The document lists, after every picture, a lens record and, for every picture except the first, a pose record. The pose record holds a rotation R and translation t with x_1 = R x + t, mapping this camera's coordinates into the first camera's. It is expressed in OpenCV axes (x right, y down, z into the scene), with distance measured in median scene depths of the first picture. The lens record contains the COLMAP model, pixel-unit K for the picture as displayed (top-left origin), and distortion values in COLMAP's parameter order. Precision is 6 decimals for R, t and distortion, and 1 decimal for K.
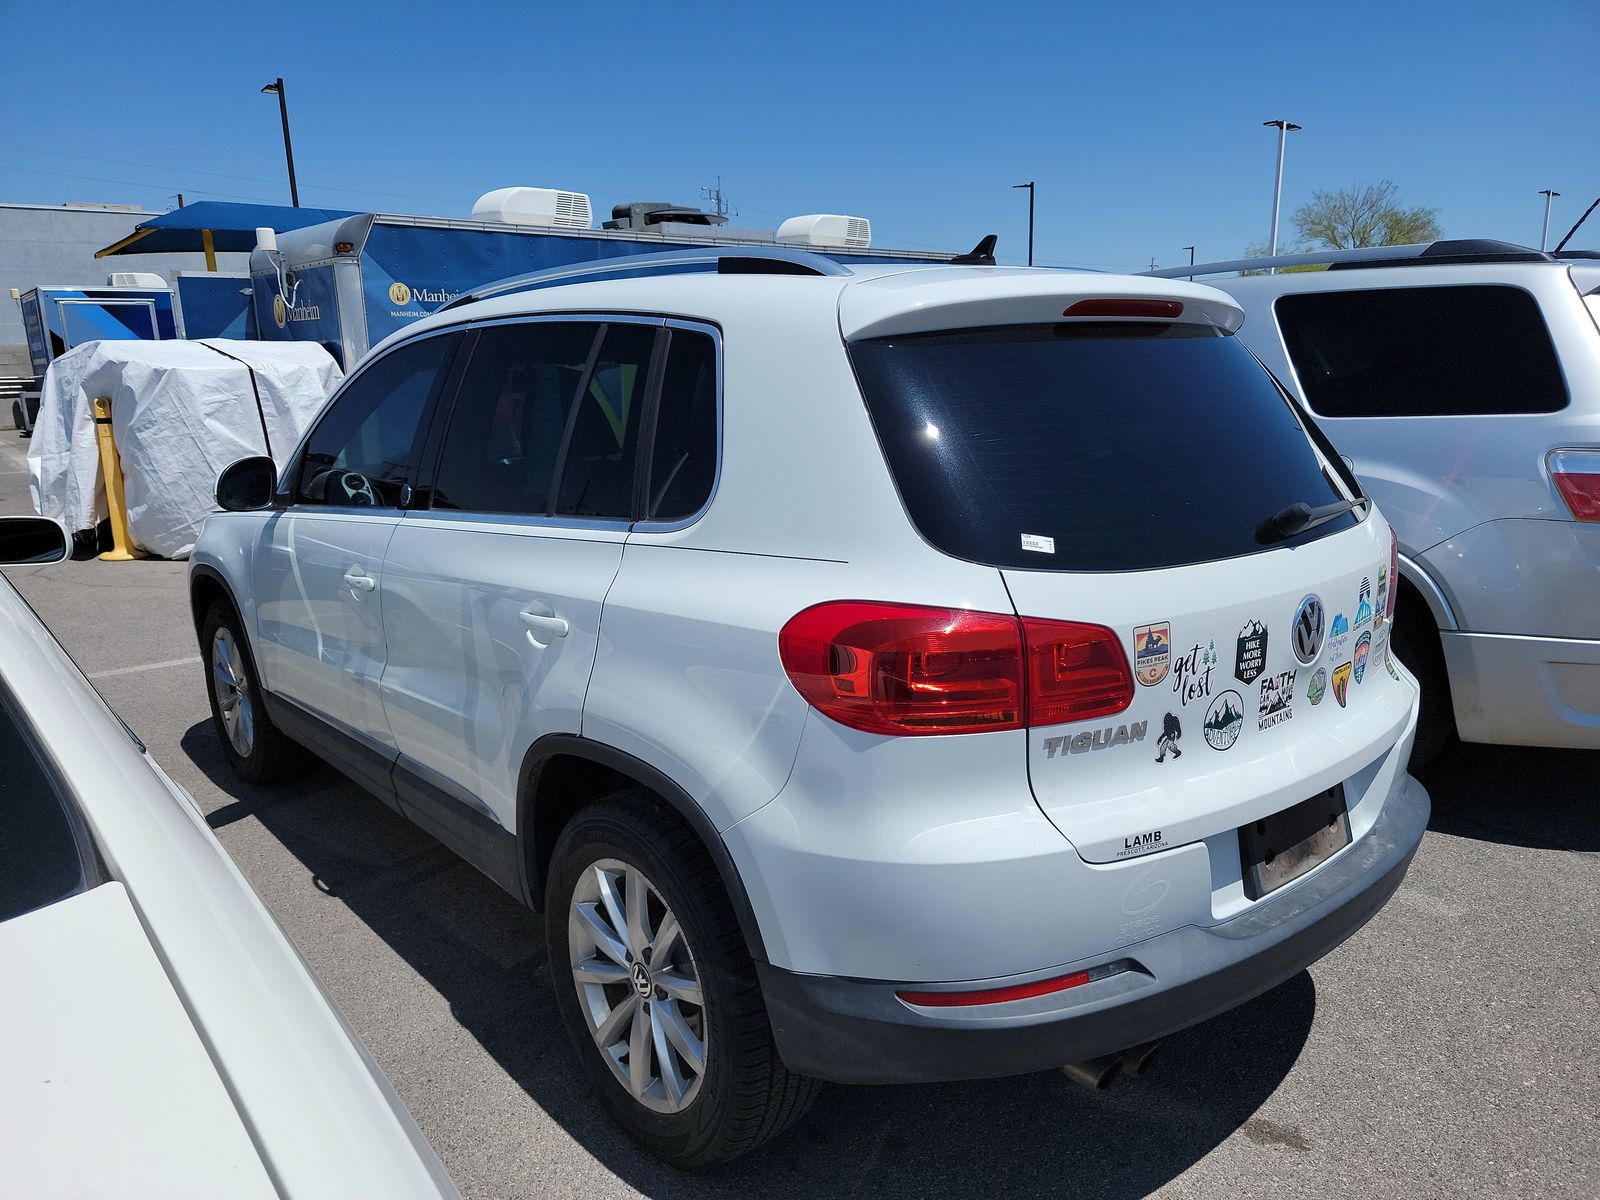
lens RADIAL K [[1099.0, 0, 811.5], [0, 1099.0, 632.9], [0, 0, 1]] dist [0.032030, -0.002522]
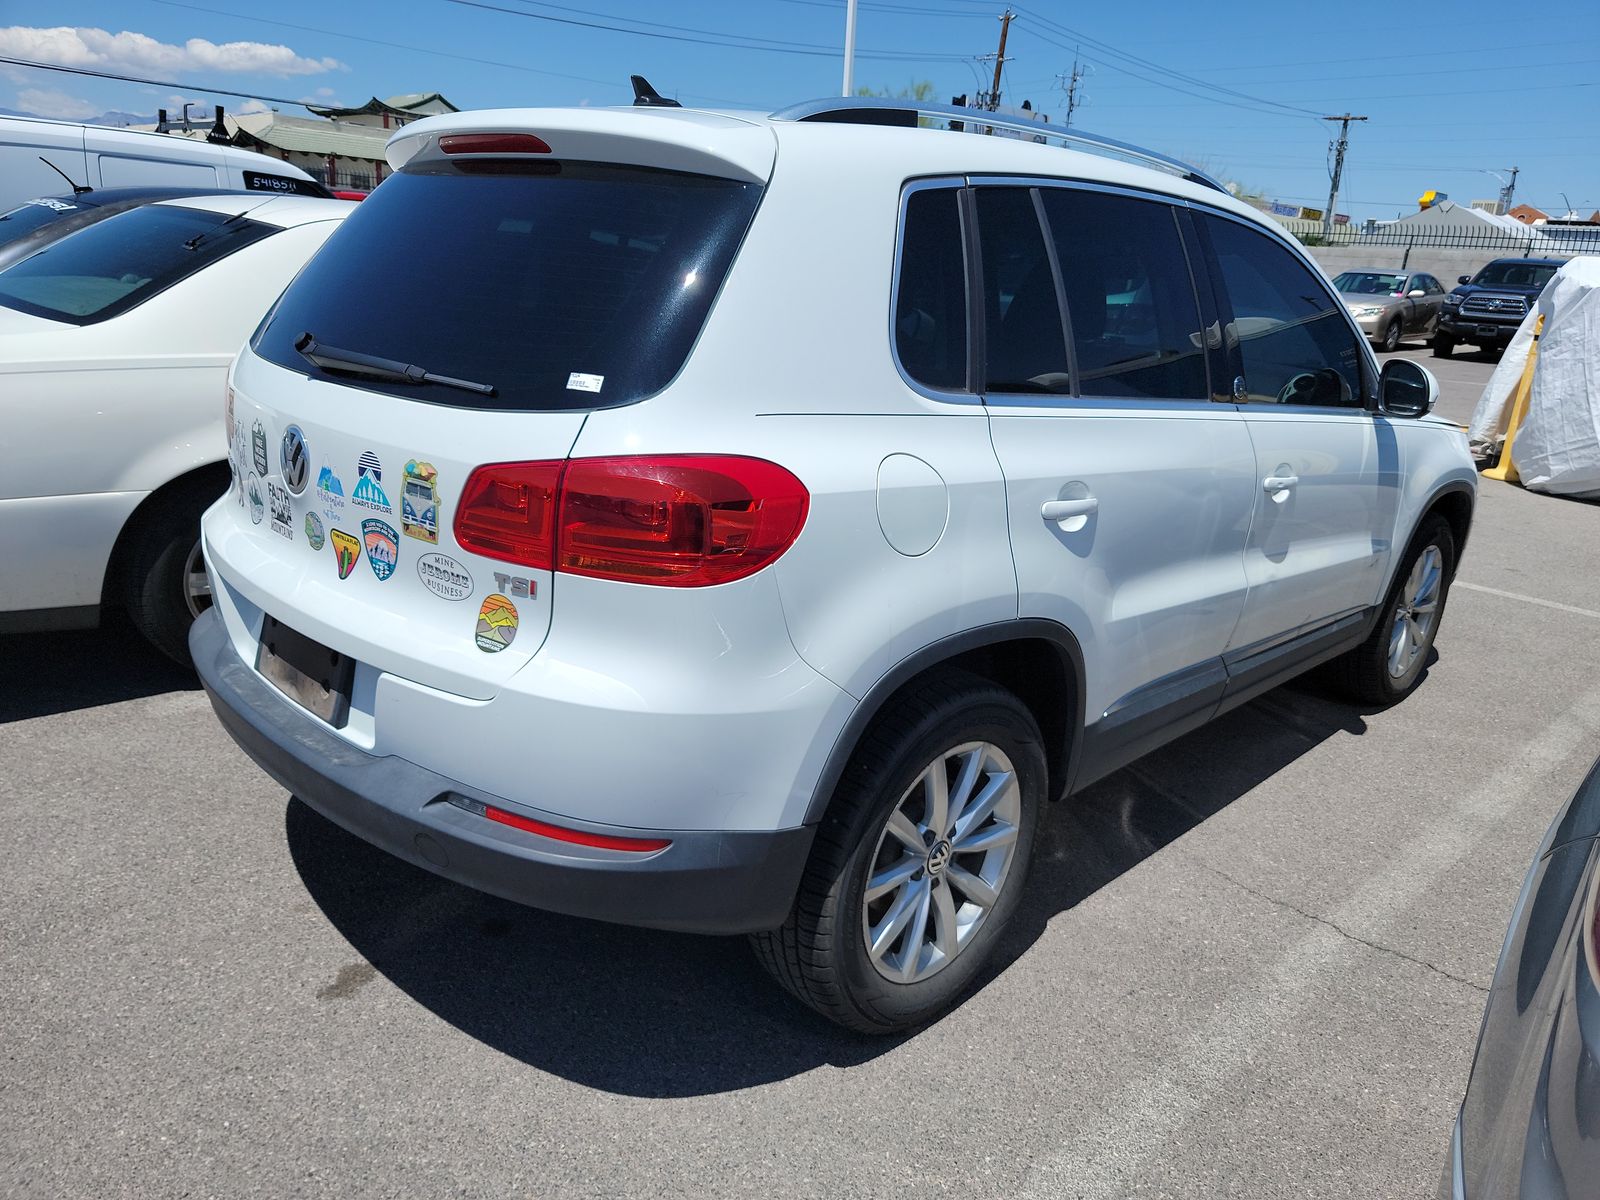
lens RADIAL K [[1128.0, 0, 830.2], [0, 1128.0, 614.2], [0, 0, 1]] dist [0.055785, -0.042402]
pose [[0.094030, 0.324639, -0.941152, 1.622450], [-0.299537, 0.910764, 0.284231, -0.338305], [0.949440, 0.255184, 0.182881, 1.398305]]
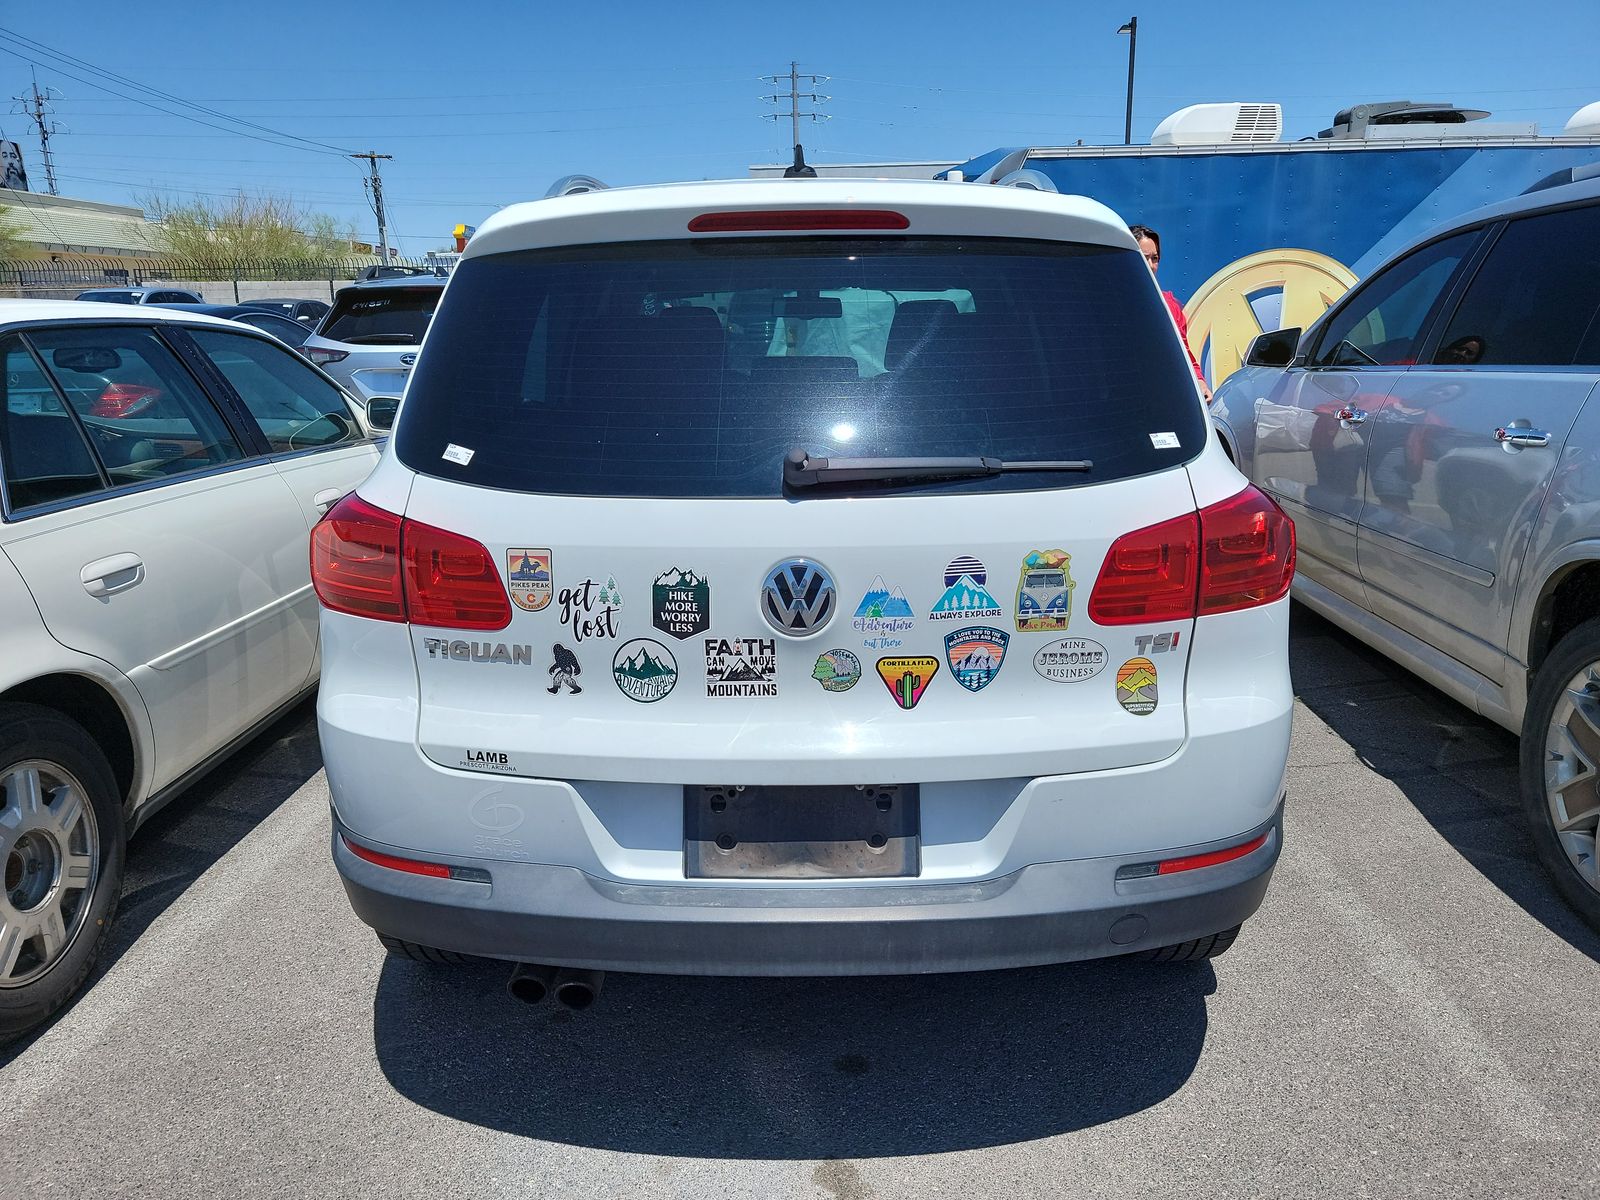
lens RADIAL K [[1128.0, 0, 830.2], [0, 1128.0, 614.2], [0, 0, 1]] dist [0.055785, -0.042402]
pose [[0.760540, 0.175367, -0.625160, 1.085085], [-0.154867, 0.984041, 0.087635, -0.075318], [0.630552, 0.030166, 0.775561, 0.362383]]
